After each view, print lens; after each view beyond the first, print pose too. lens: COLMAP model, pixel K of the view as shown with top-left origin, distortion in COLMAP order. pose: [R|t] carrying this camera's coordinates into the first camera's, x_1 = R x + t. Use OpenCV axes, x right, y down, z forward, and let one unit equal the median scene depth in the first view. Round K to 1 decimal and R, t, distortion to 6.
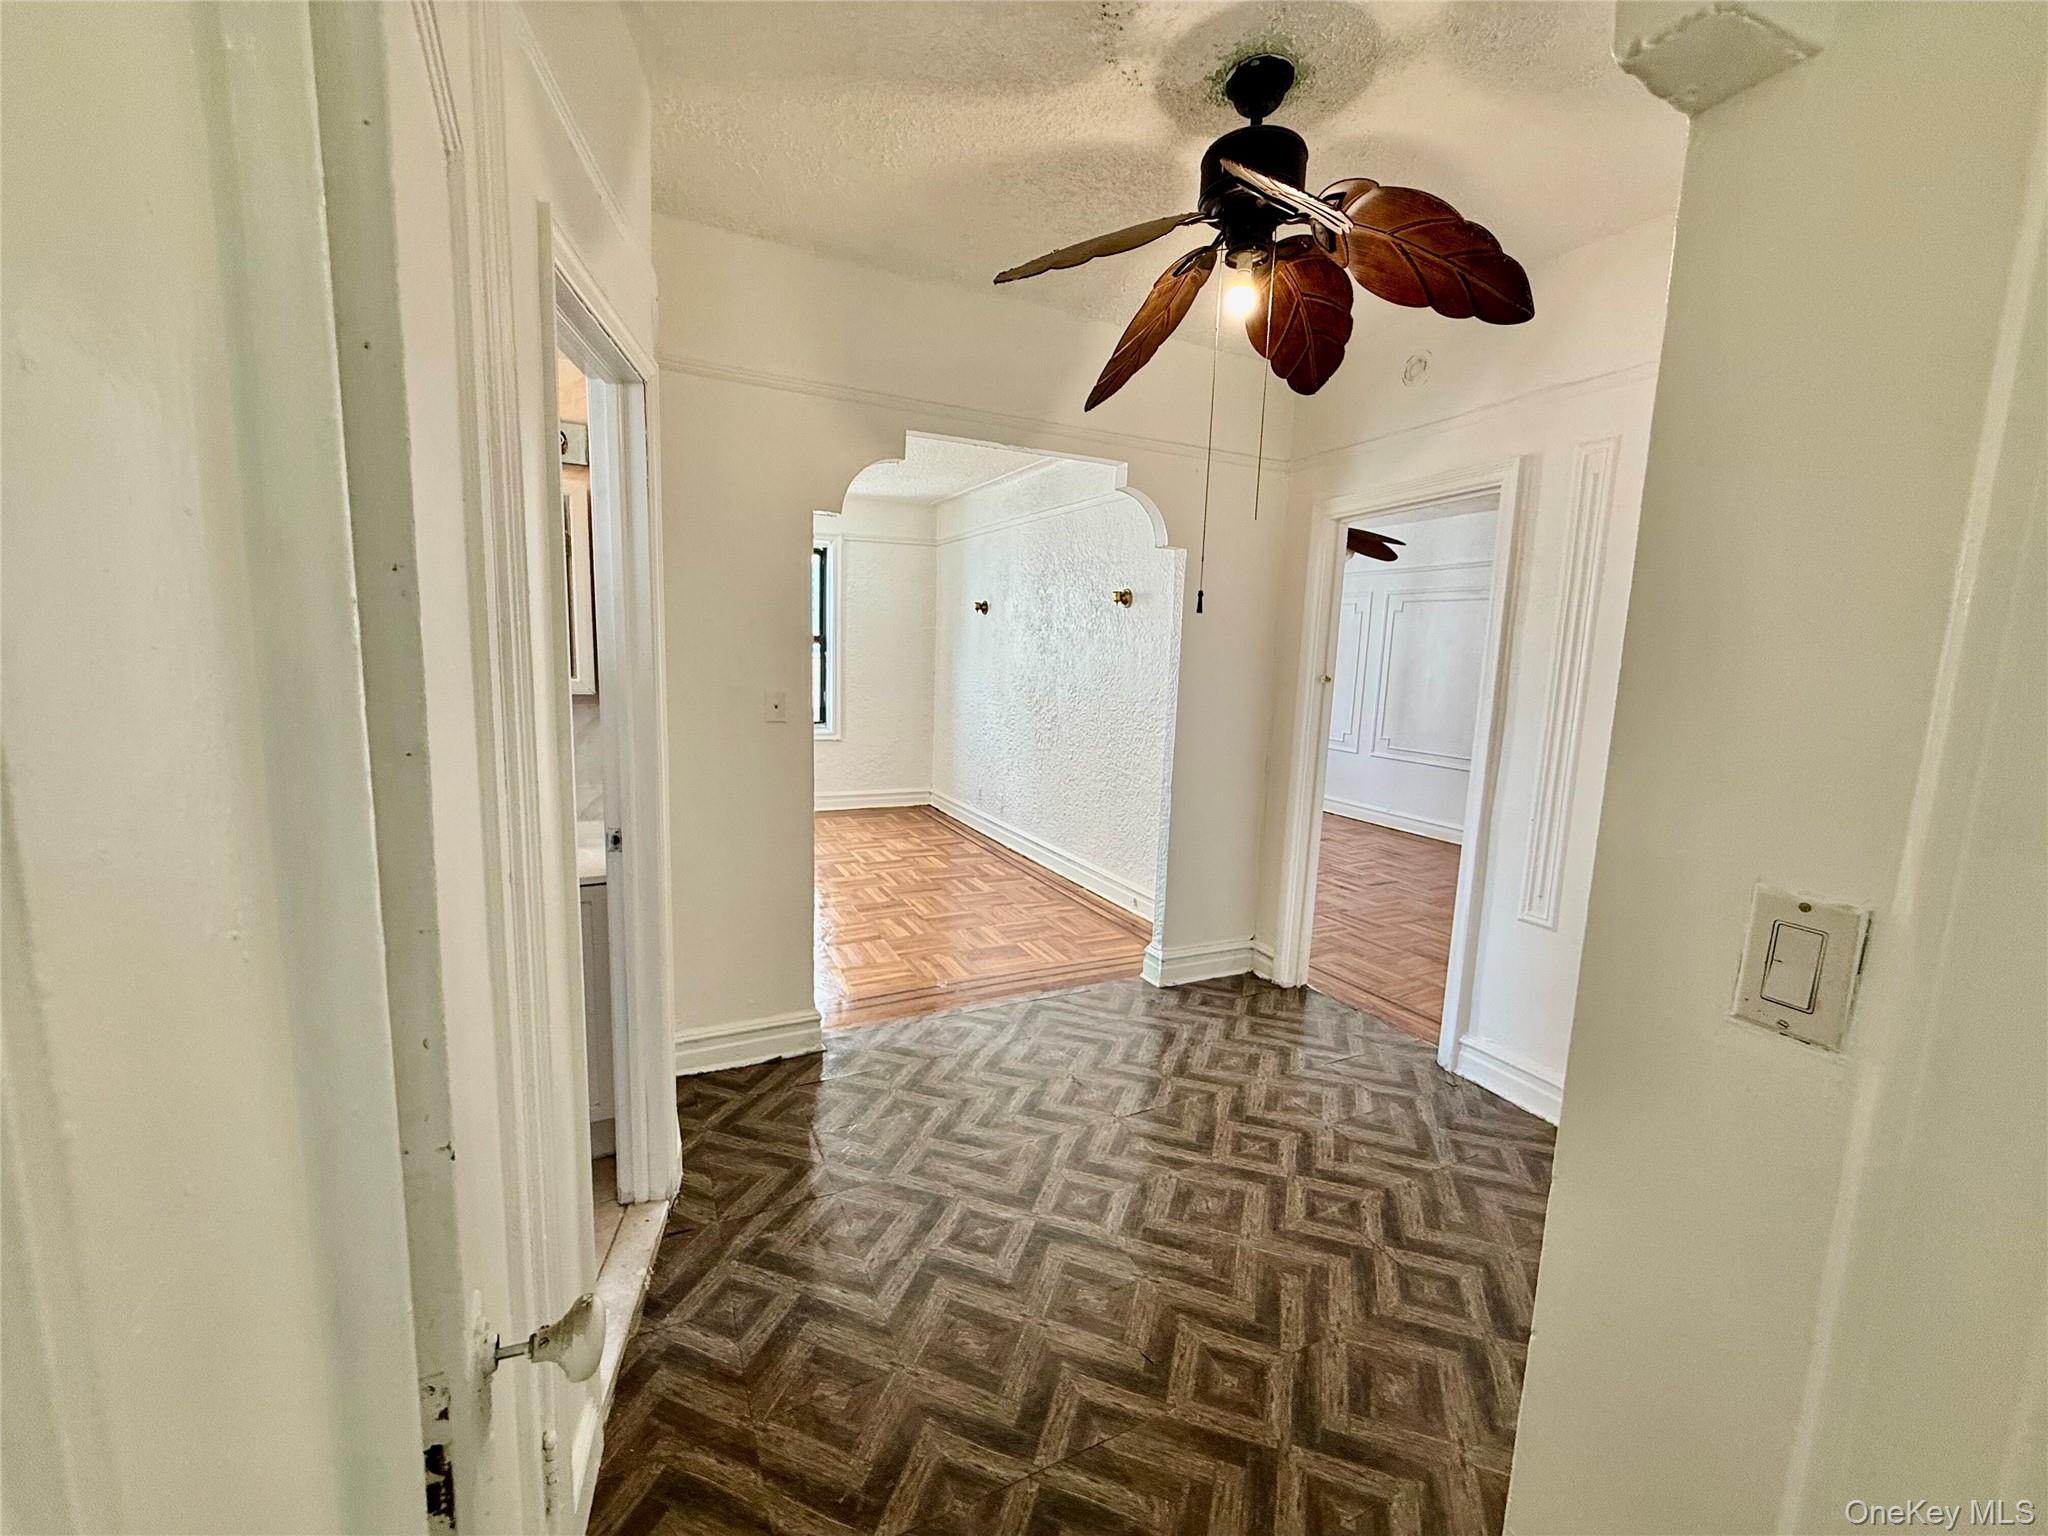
lens RADIAL K [[814.9, 0, 1018.4], [0, 814.9, 768.1], [0, 0, 1]] dist [0.000484, -0.000092]
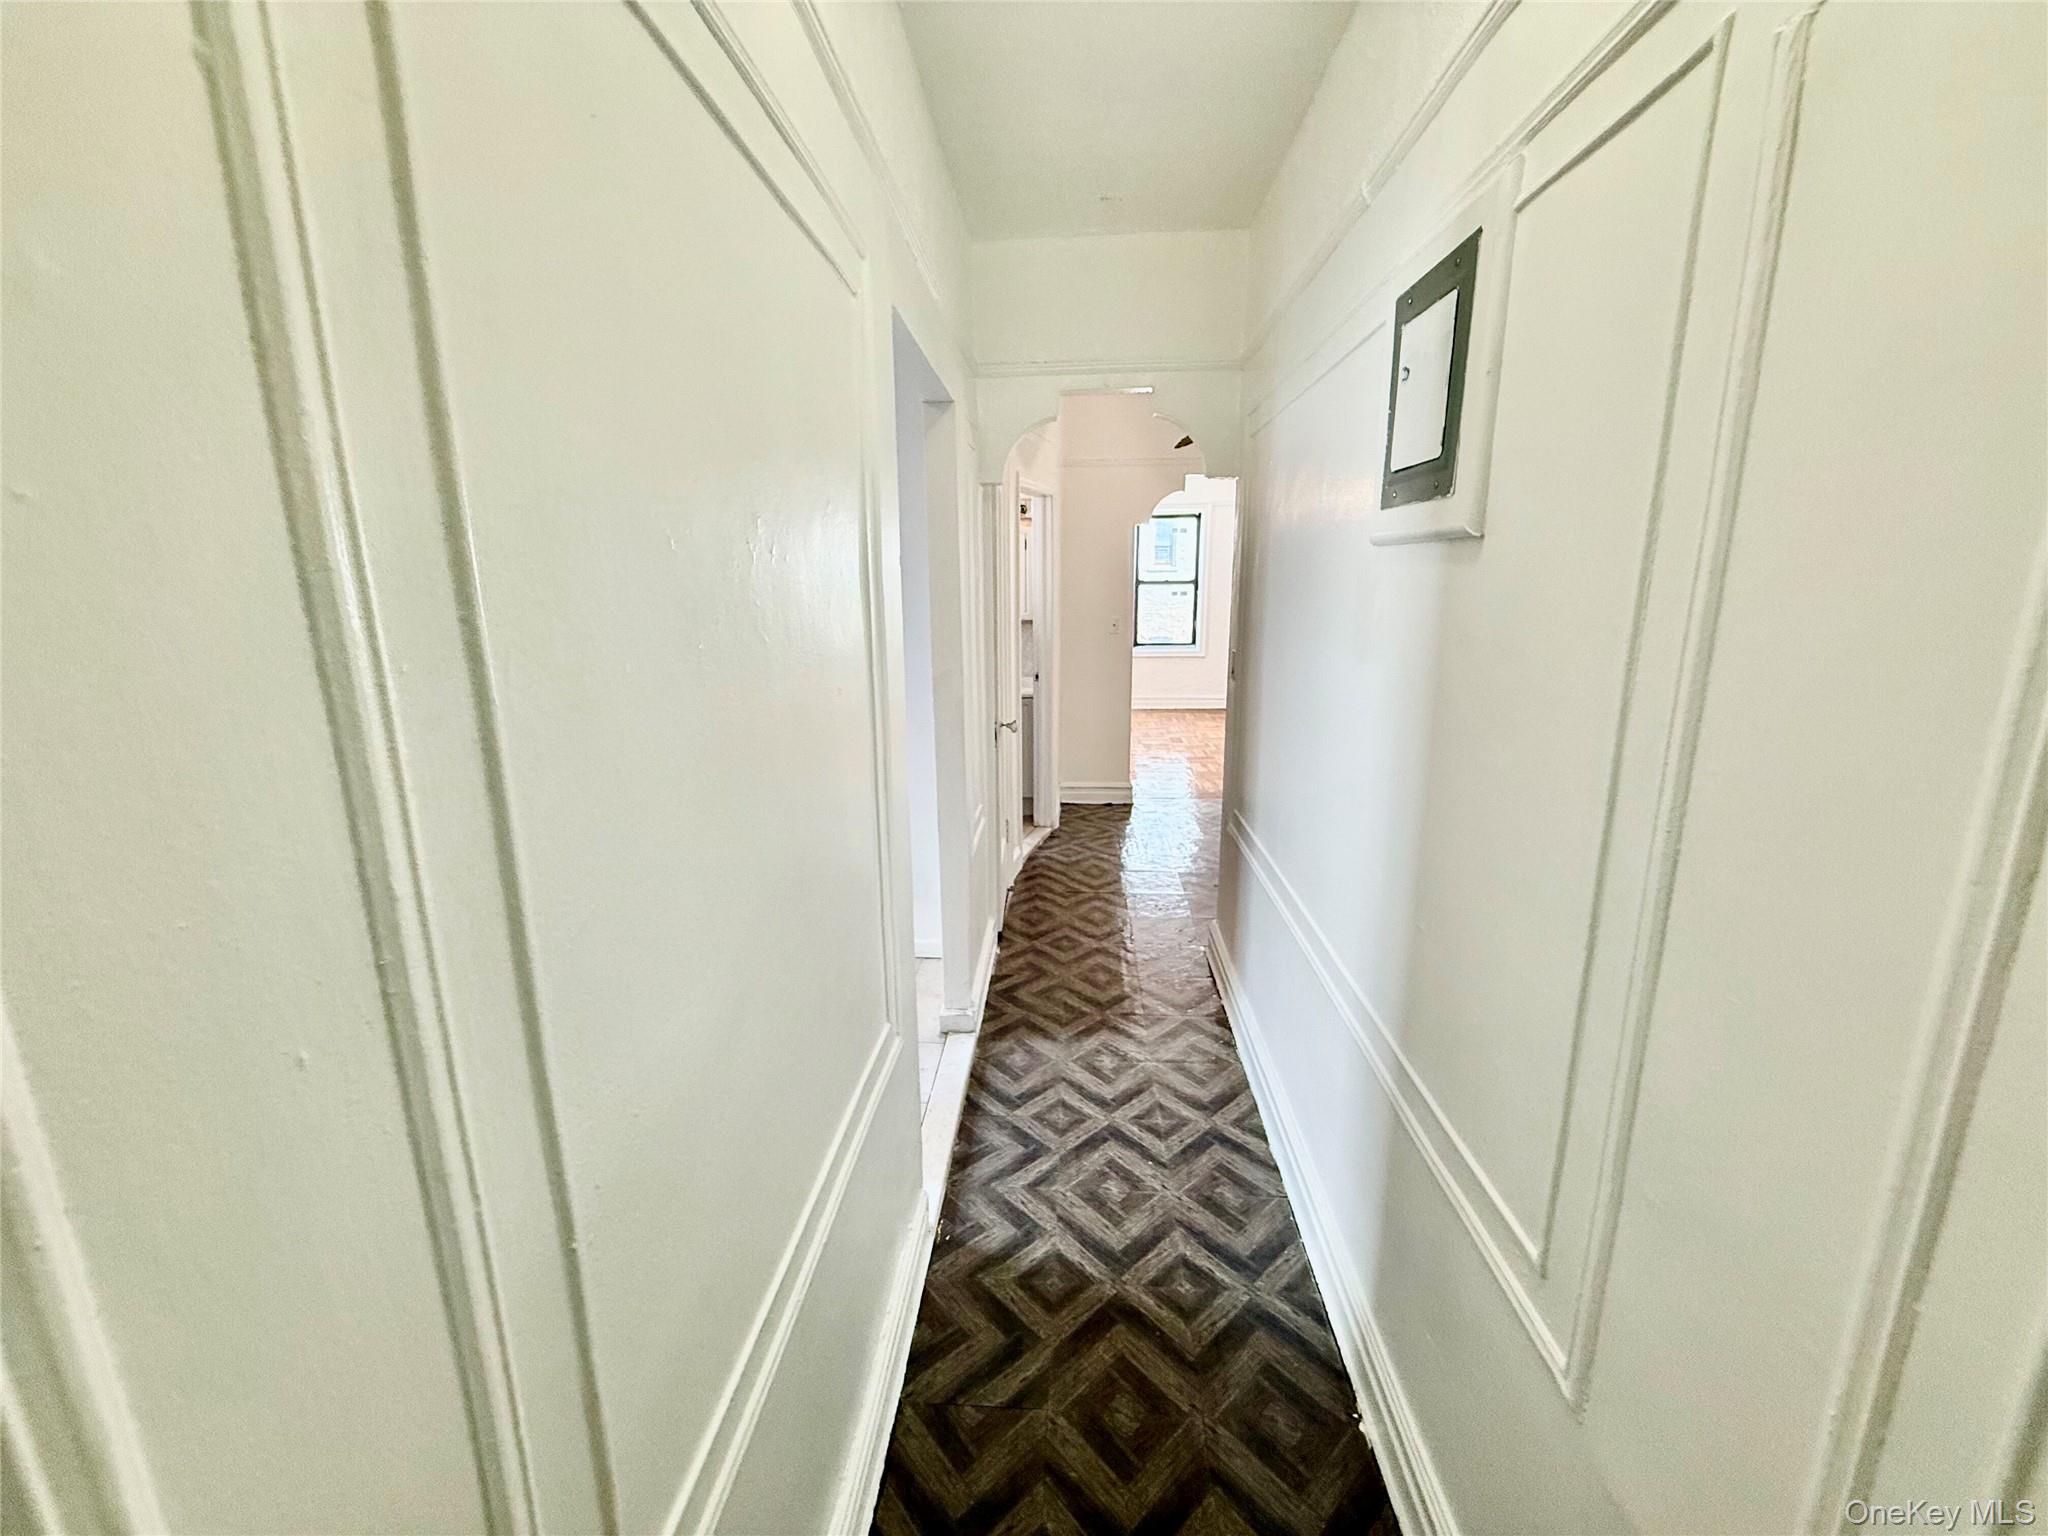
lens RADIAL K [[814.9, 0, 1018.4], [0, 814.9, 768.1], [0, 0, 1]] dist [0.000484, -0.000092]
pose [[0.866867, 0.070340, -0.493552, 0.497883], [-0.031455, 0.995741, 0.086664, 0.105384], [0.497546, -0.059601, 0.865388, -0.847298]]
